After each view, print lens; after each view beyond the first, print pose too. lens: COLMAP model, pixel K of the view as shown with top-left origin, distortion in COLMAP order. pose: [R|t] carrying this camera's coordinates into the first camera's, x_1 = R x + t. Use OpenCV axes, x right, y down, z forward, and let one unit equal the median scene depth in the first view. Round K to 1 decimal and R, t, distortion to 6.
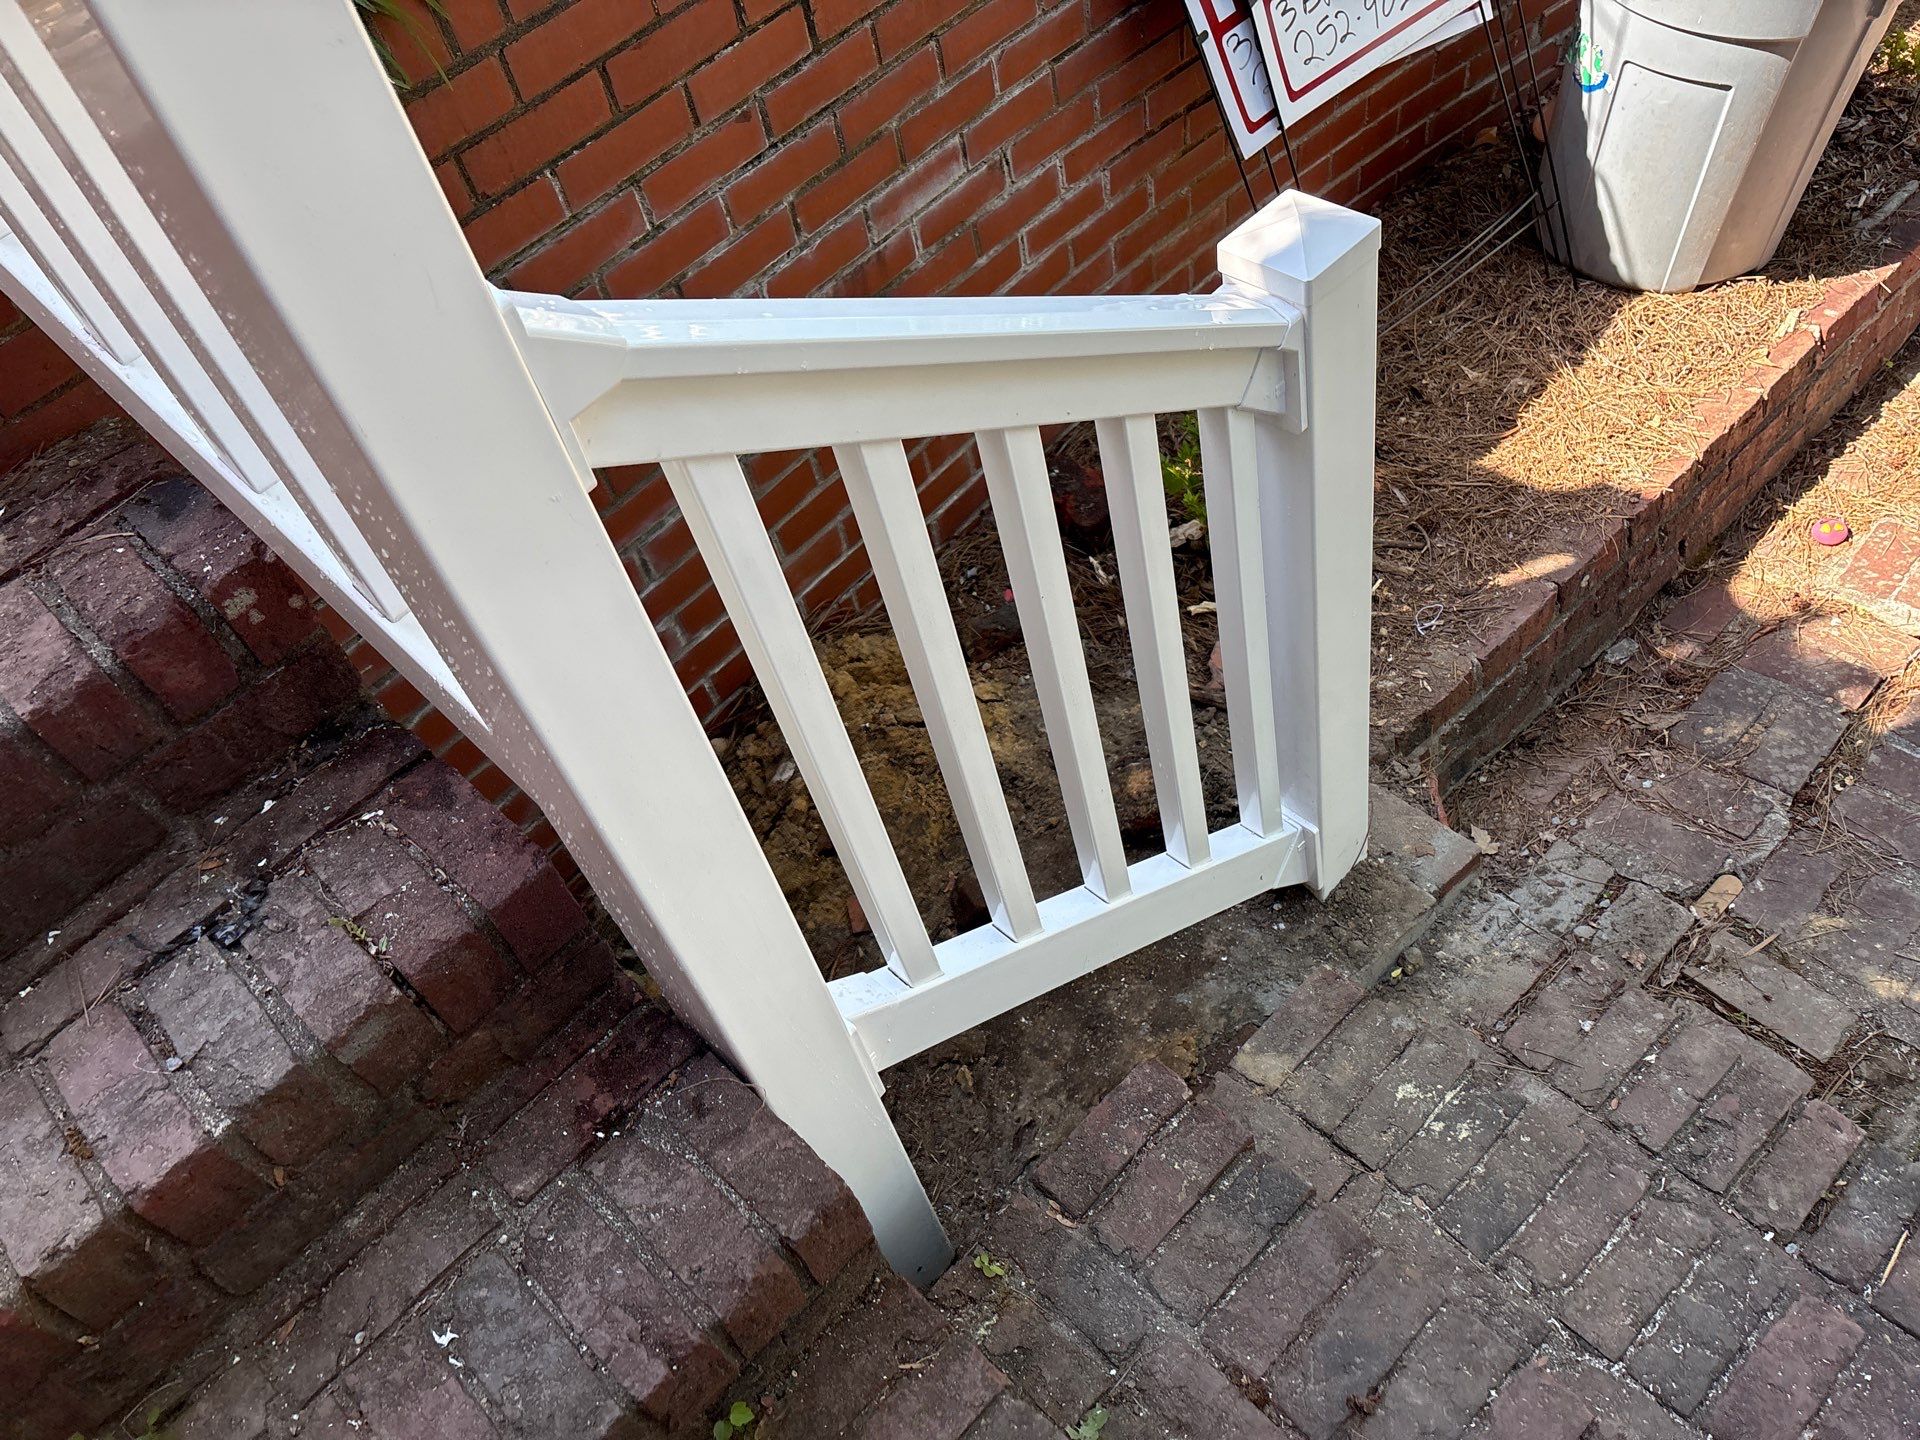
lens RADIAL K [[1459.0, 0, 968.9], [0, 1459.0, 731.4], [0, 0, 1]] dist [0.062074, -0.068449]
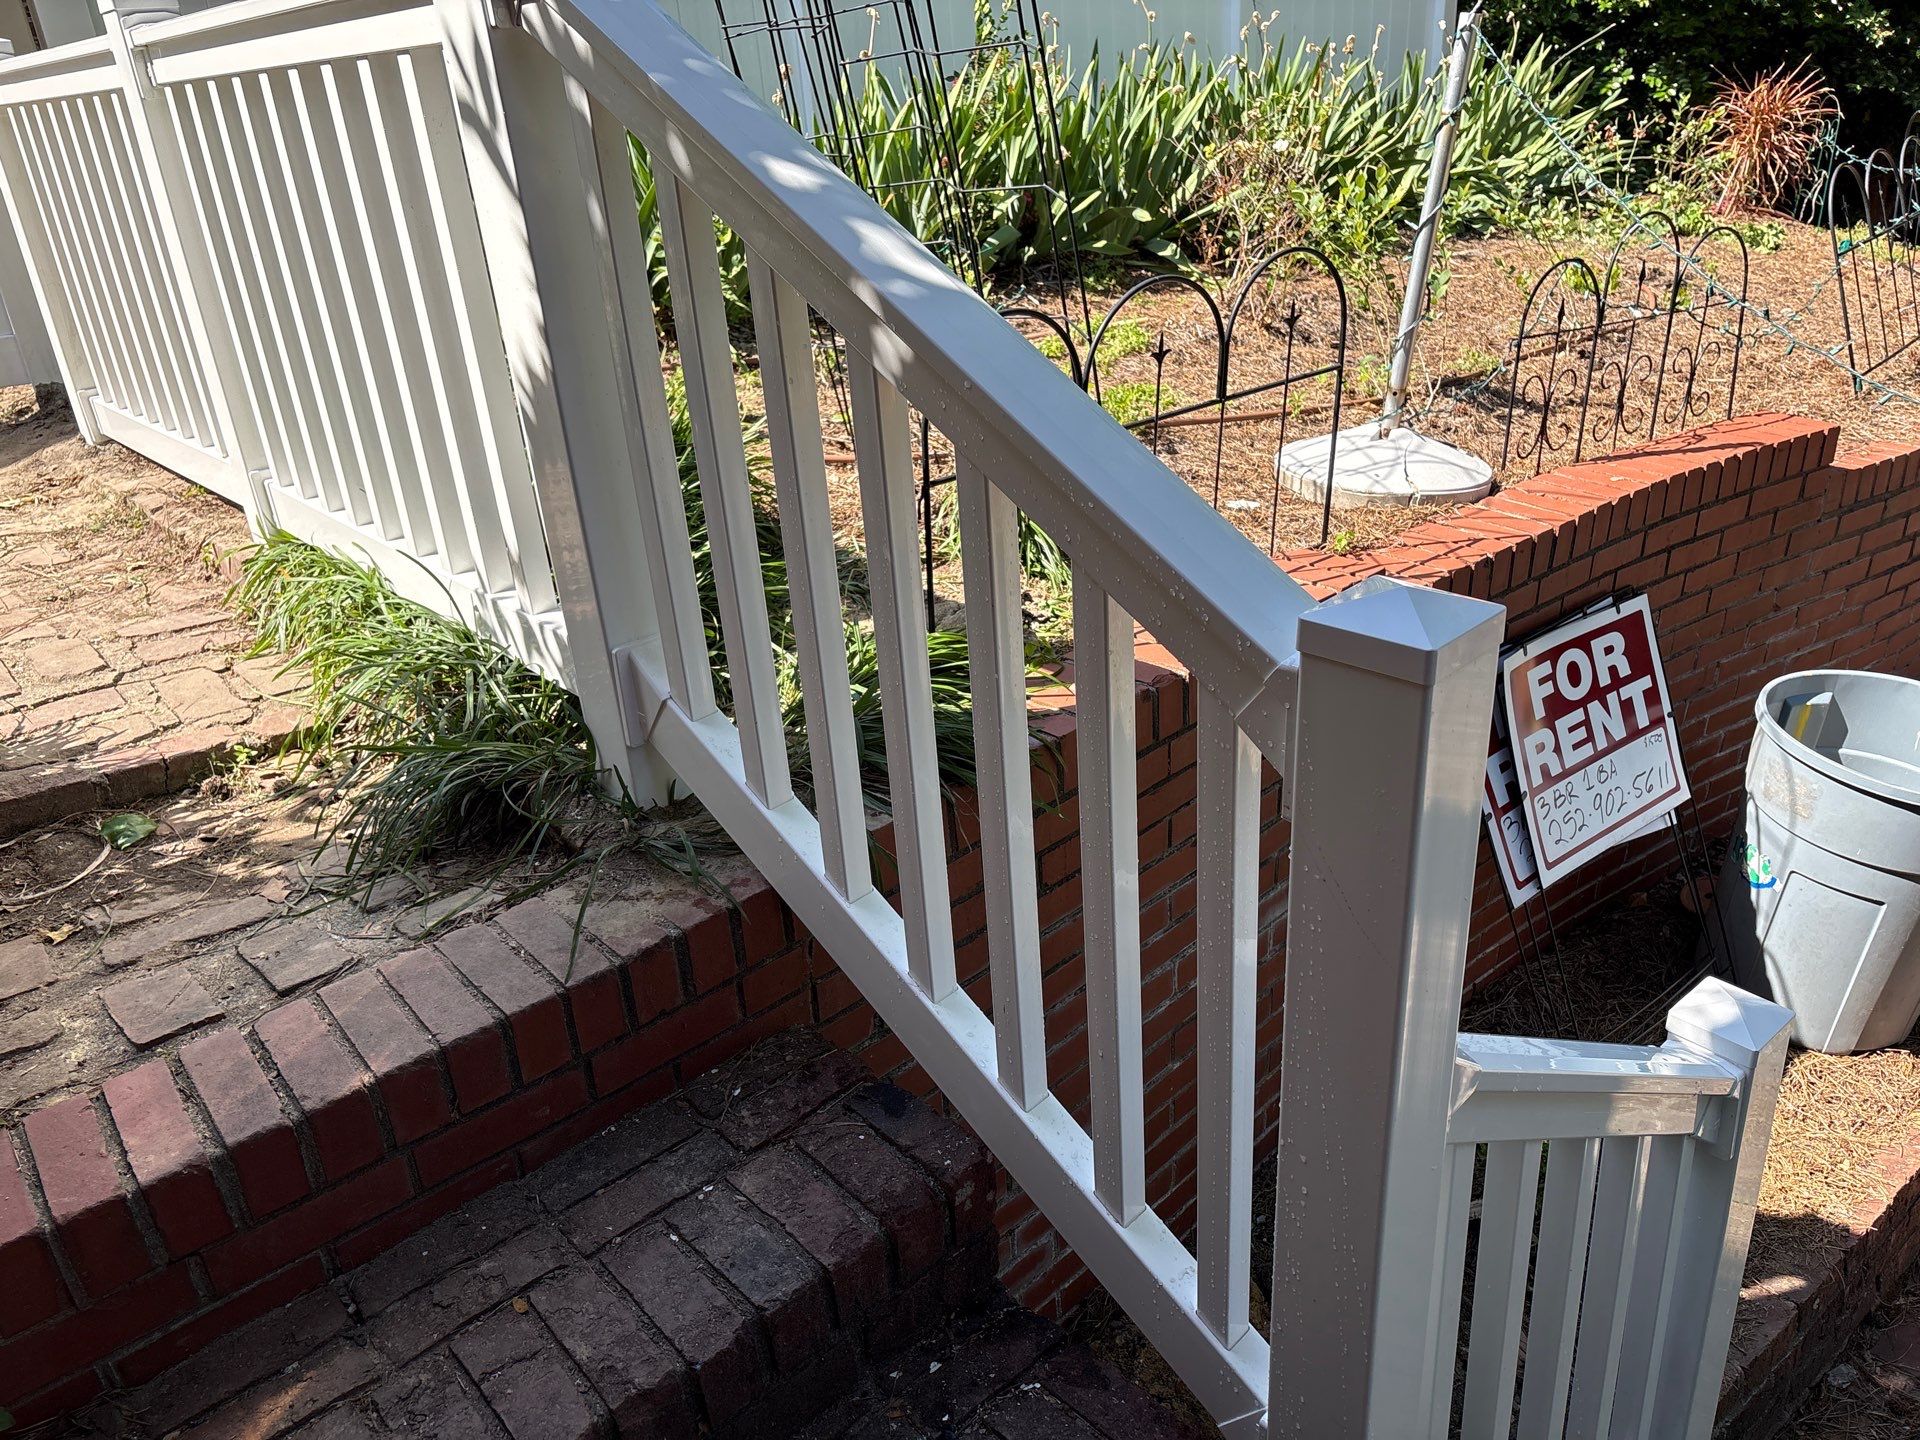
lens RADIAL K [[1467.7, 0, 949.7], [0, 1467.7, 727.0], [0, 0, 1]] dist [0.046770, -0.051167]
pose [[0.991407, 0.130800, -0.002140, -0.303300], [-0.120604, 0.907543, -0.402270, 0.034646], [-0.050675, 0.399071, 0.915519, -0.186583]]
